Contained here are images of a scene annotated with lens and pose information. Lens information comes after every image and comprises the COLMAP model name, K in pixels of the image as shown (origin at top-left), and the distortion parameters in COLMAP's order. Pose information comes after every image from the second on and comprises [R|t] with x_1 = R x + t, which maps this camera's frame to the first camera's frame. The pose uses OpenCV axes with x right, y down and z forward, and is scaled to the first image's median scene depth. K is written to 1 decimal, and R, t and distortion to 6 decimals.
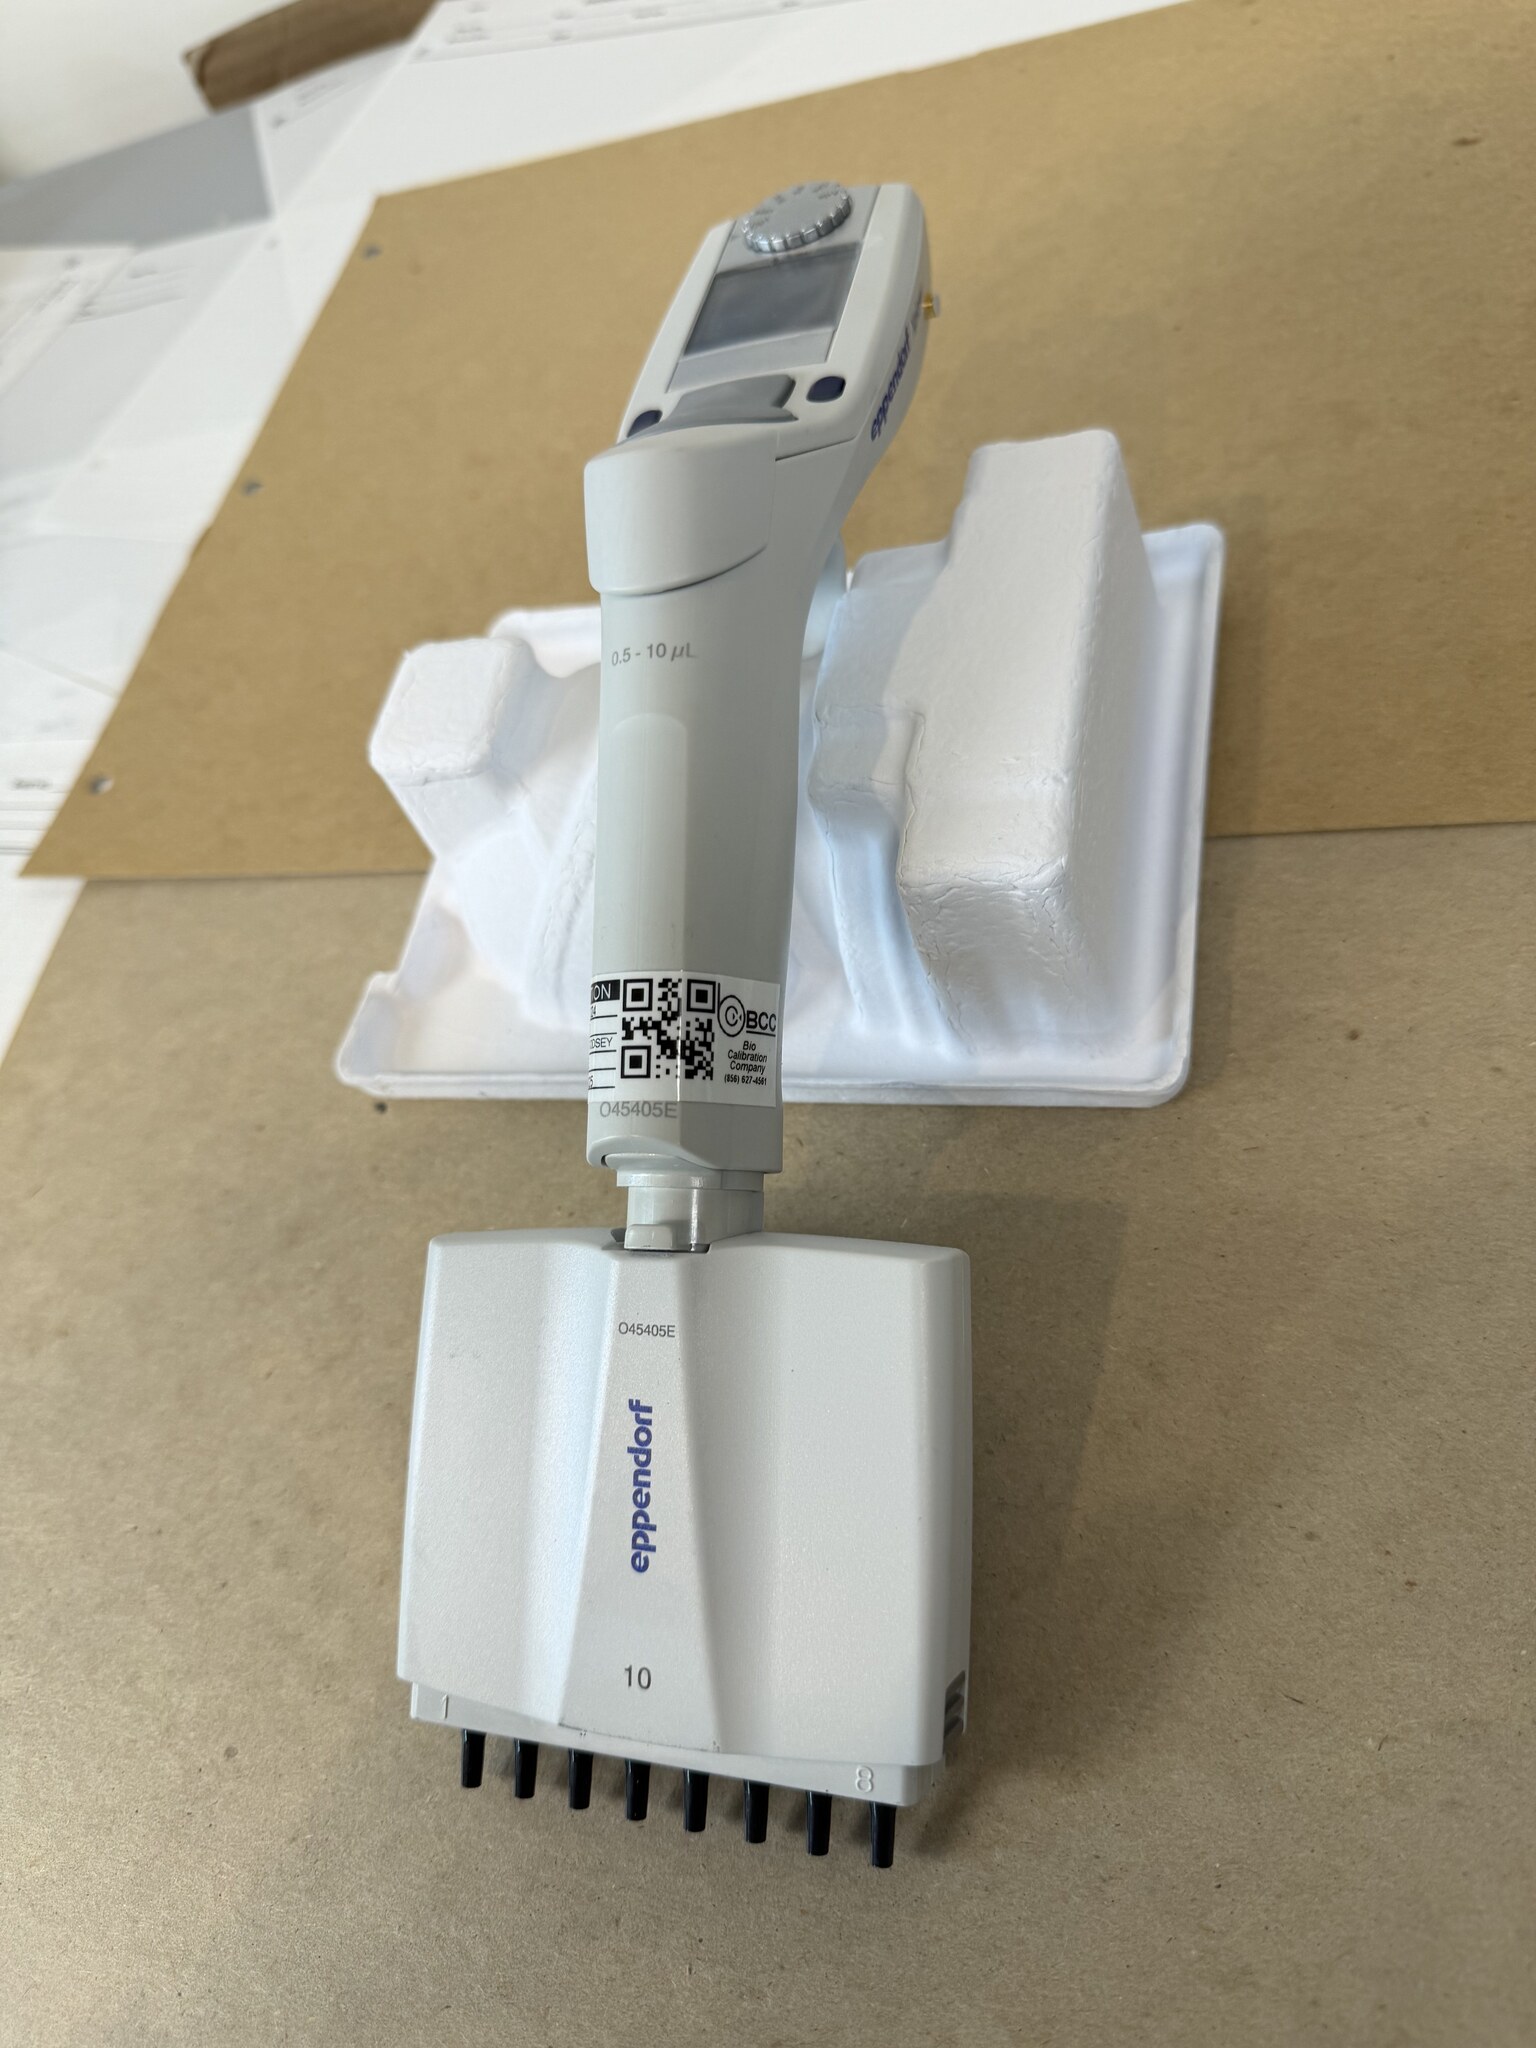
lens RADIAL K [[1486.5, 0, 783.4], [0, 1486.5, 1011.5], [0, 0, 1]] dist [0.012216, -0.007155]
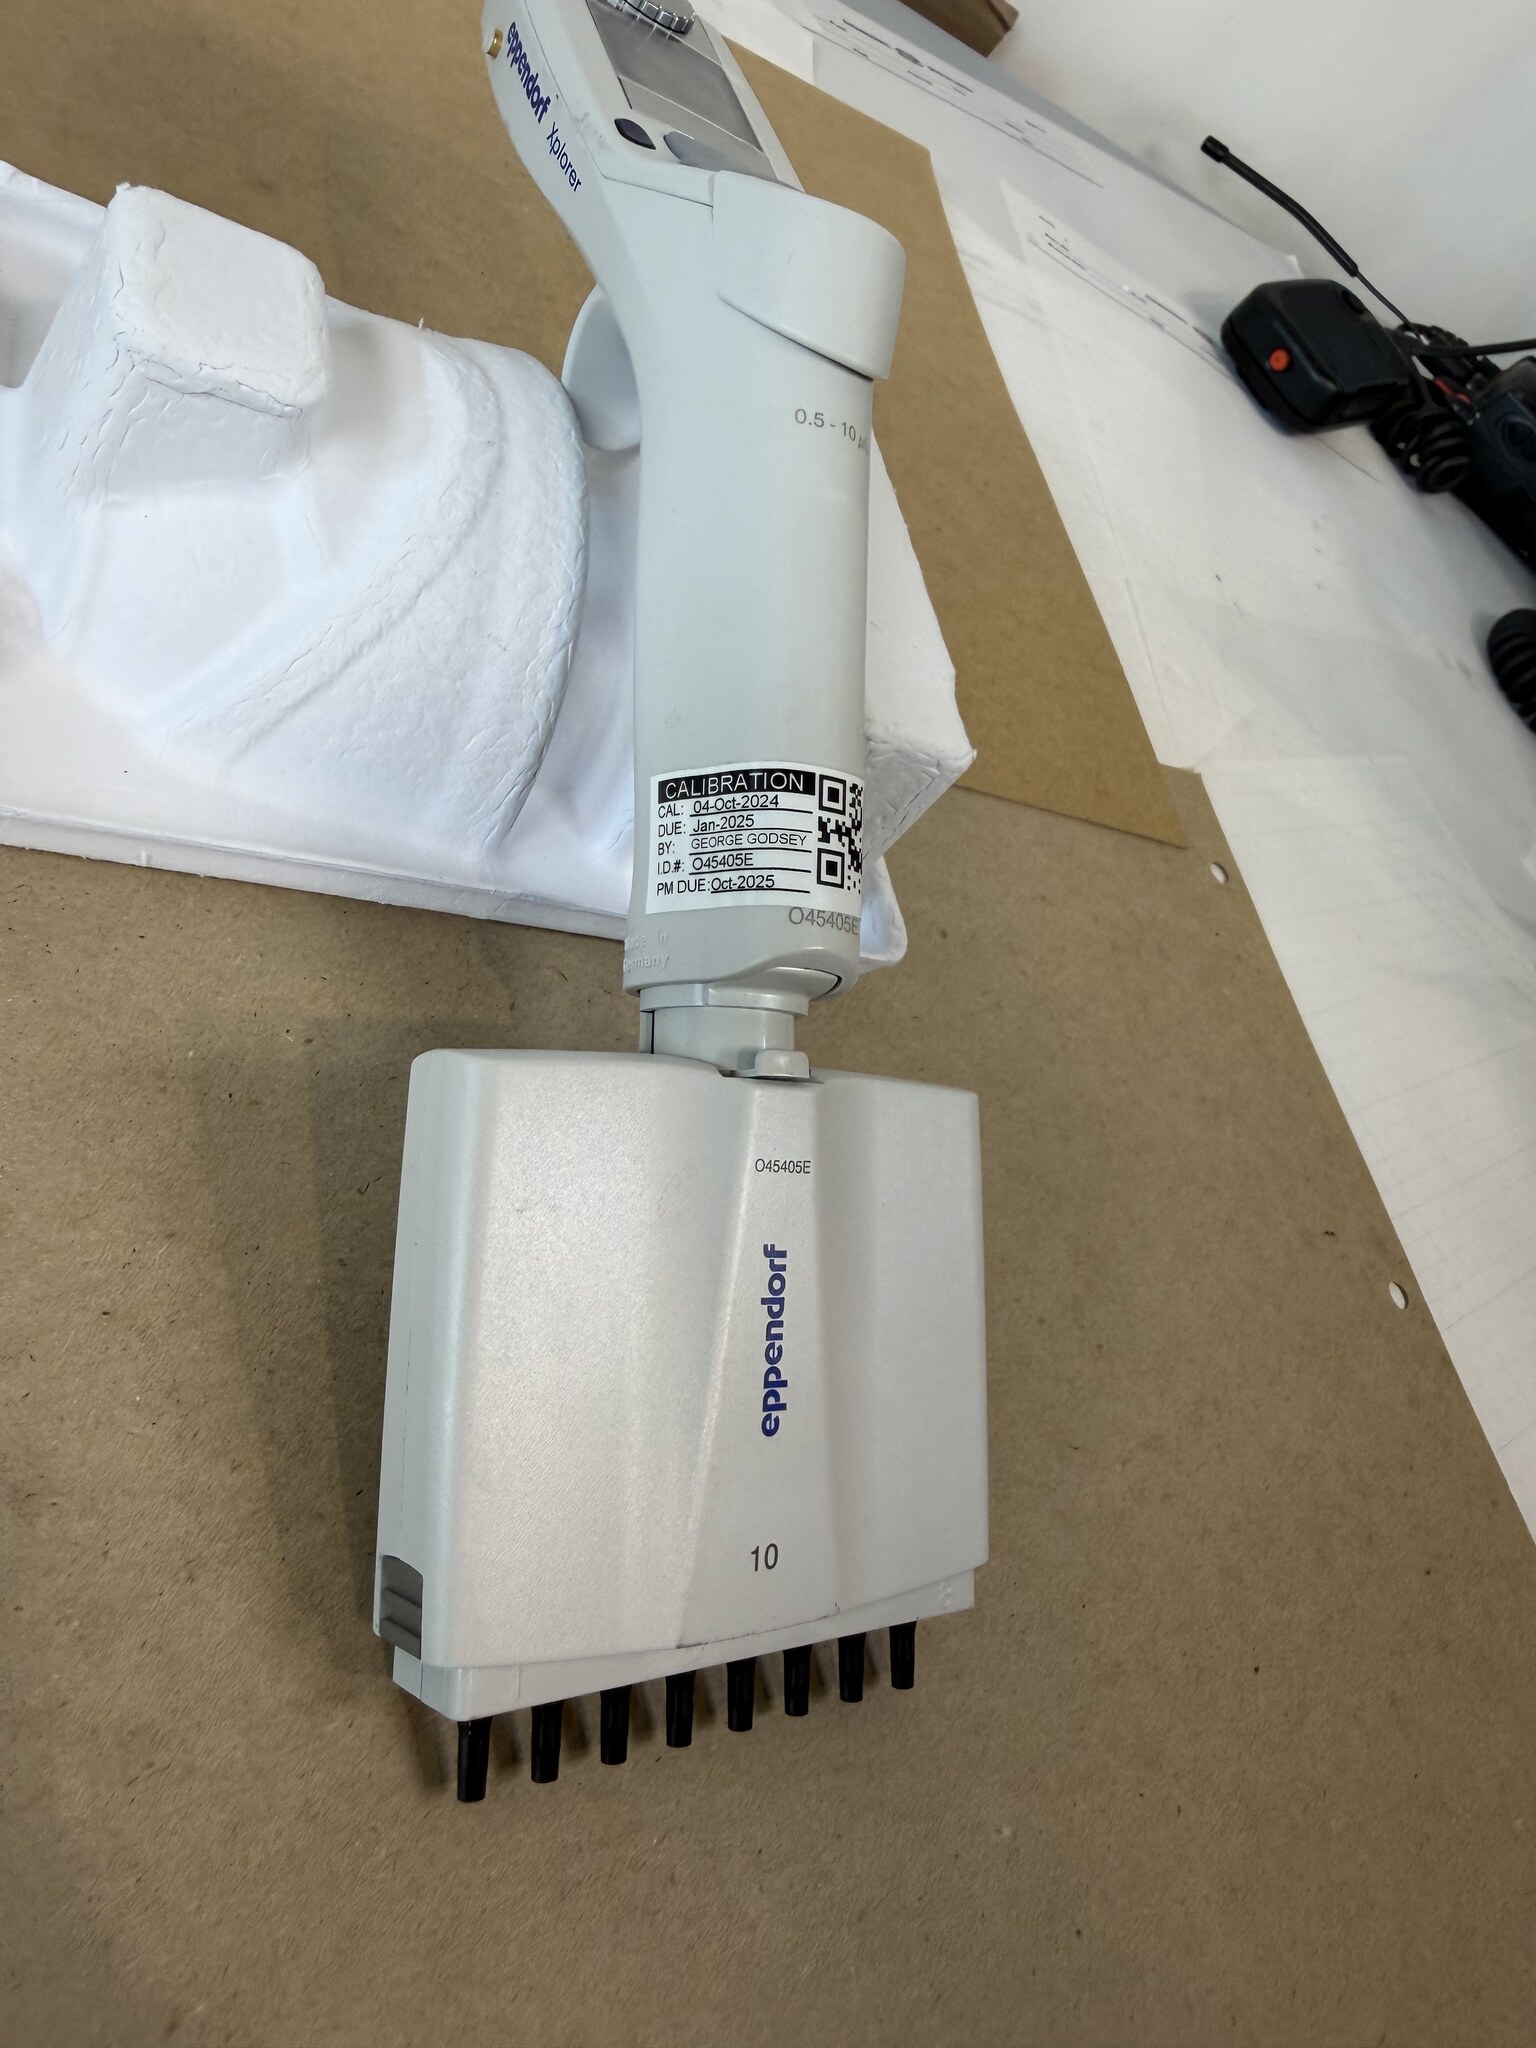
lens RADIAL K [[1486.5, 0, 752.5], [0, 1486.5, 918.5], [0, 0, 1]] dist [0.012216, -0.007155]
pose [[0.519167, 0.133983, 0.844105, -0.821926], [-0.127245, 0.988746, -0.078679, 0.131658], [-0.845147, -0.066561, 0.530373, 0.517150]]
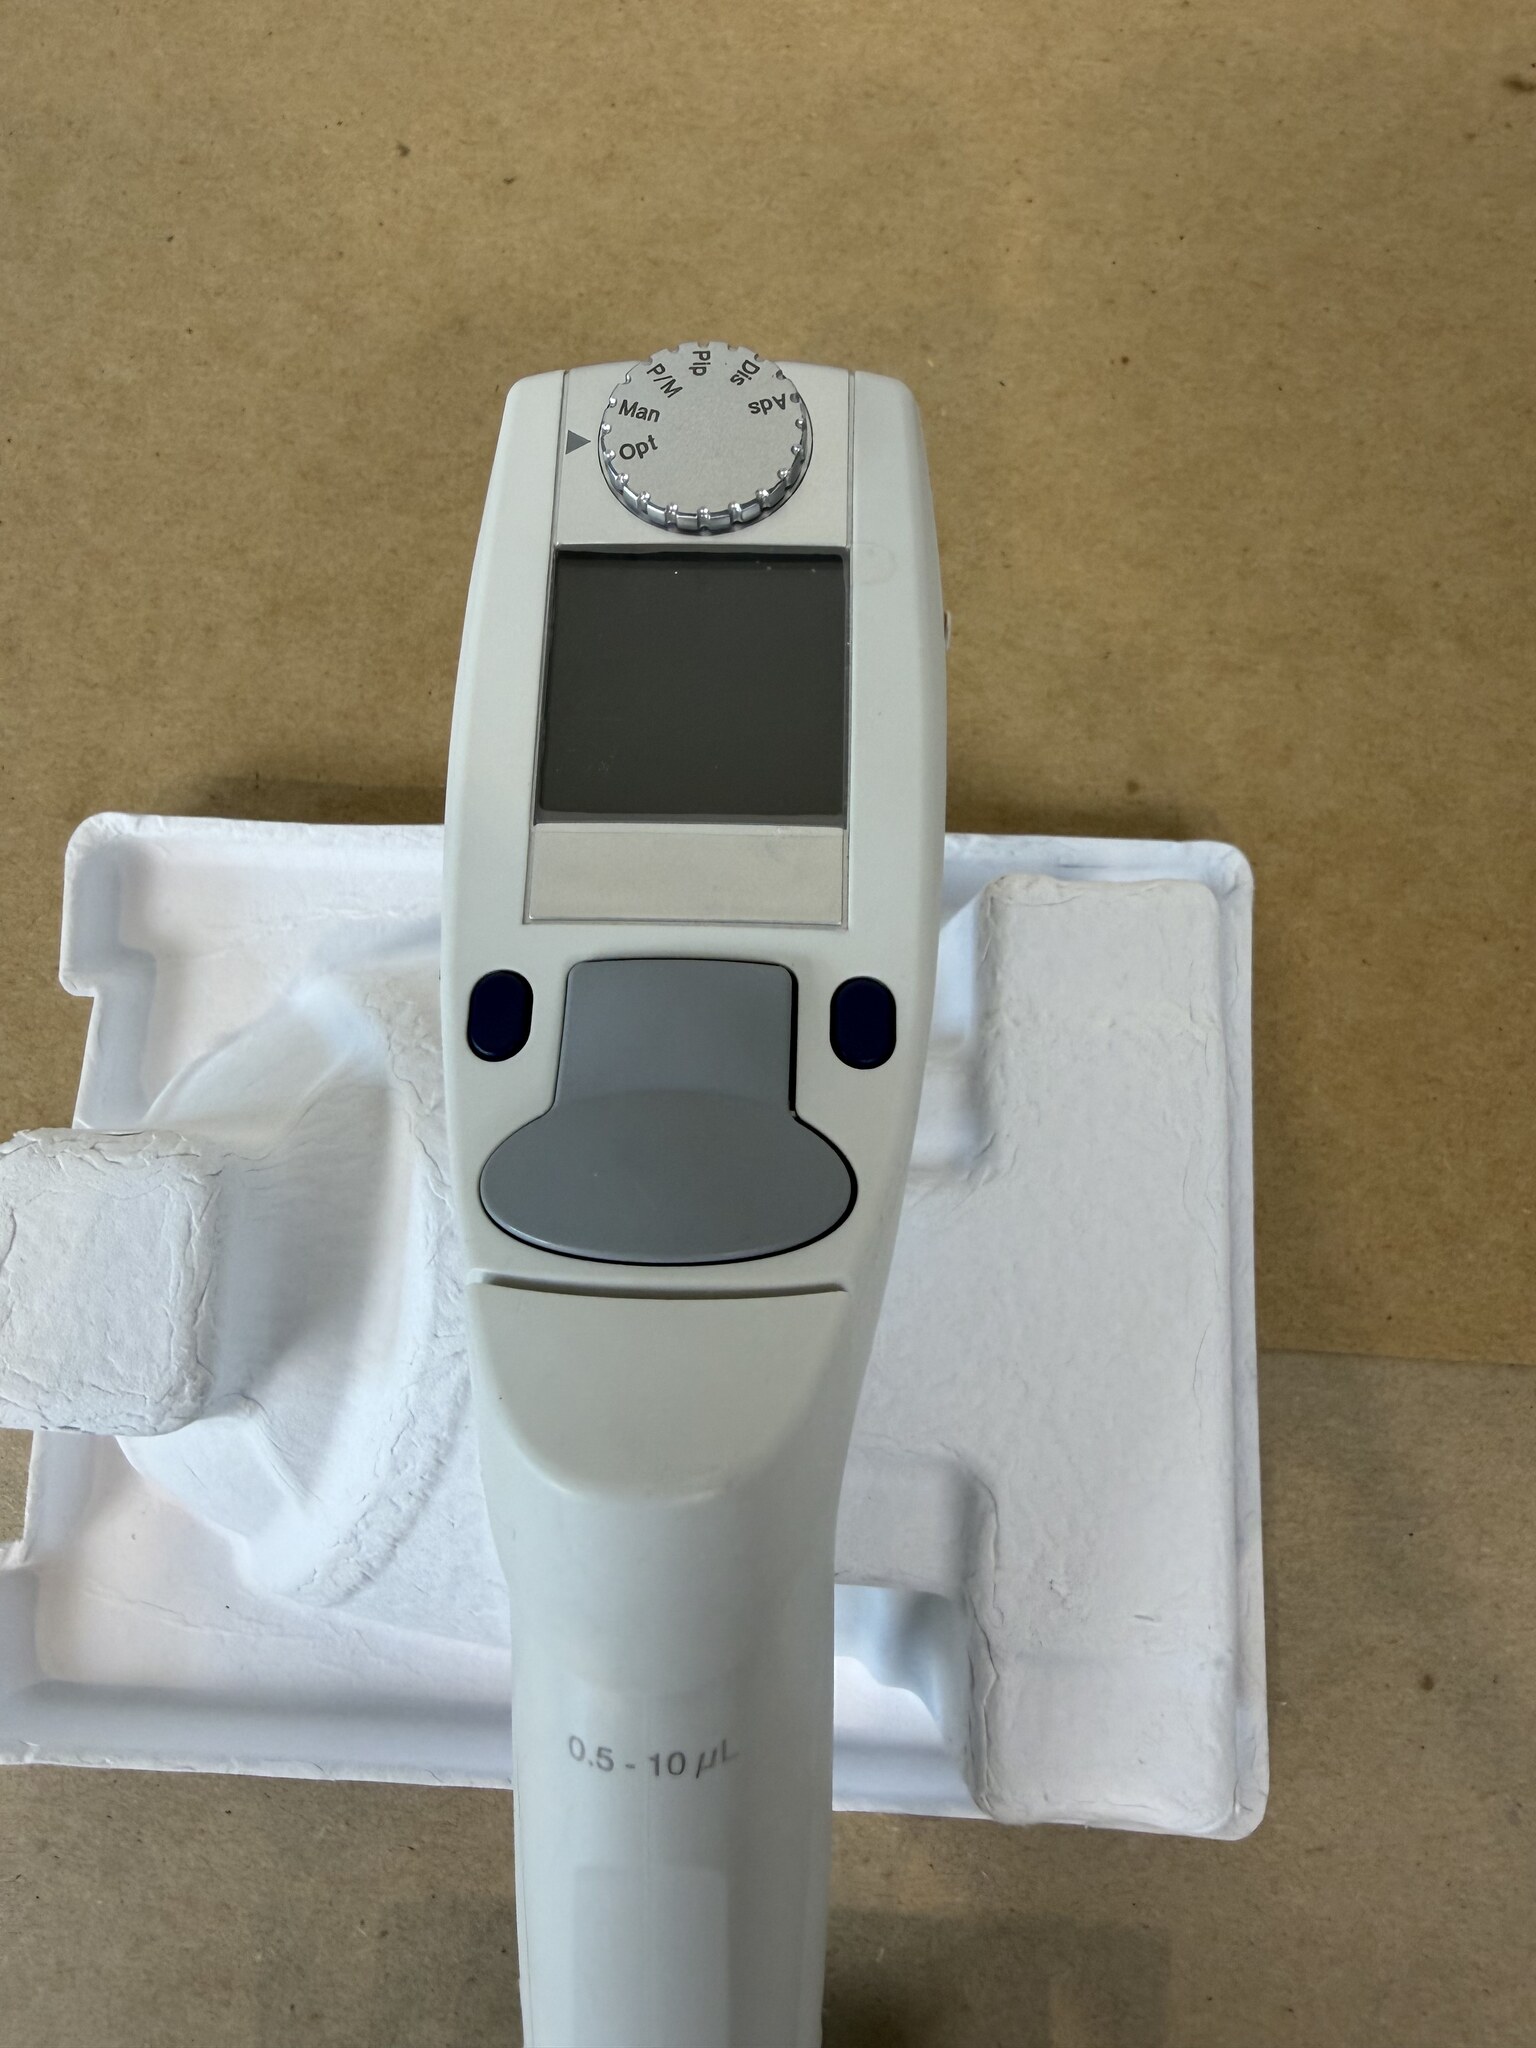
lens RADIAL K [[1486.5, 0, 765.6], [0, 1486.5, 913.4], [0, 0, 1]] dist [0.012216, -0.007155]
pose [[0.947093, -0.082195, 0.310256, -0.186746], [-0.027088, 0.942735, 0.332442, -0.688761], [-0.319814, -0.323258, 0.890631, 0.577994]]
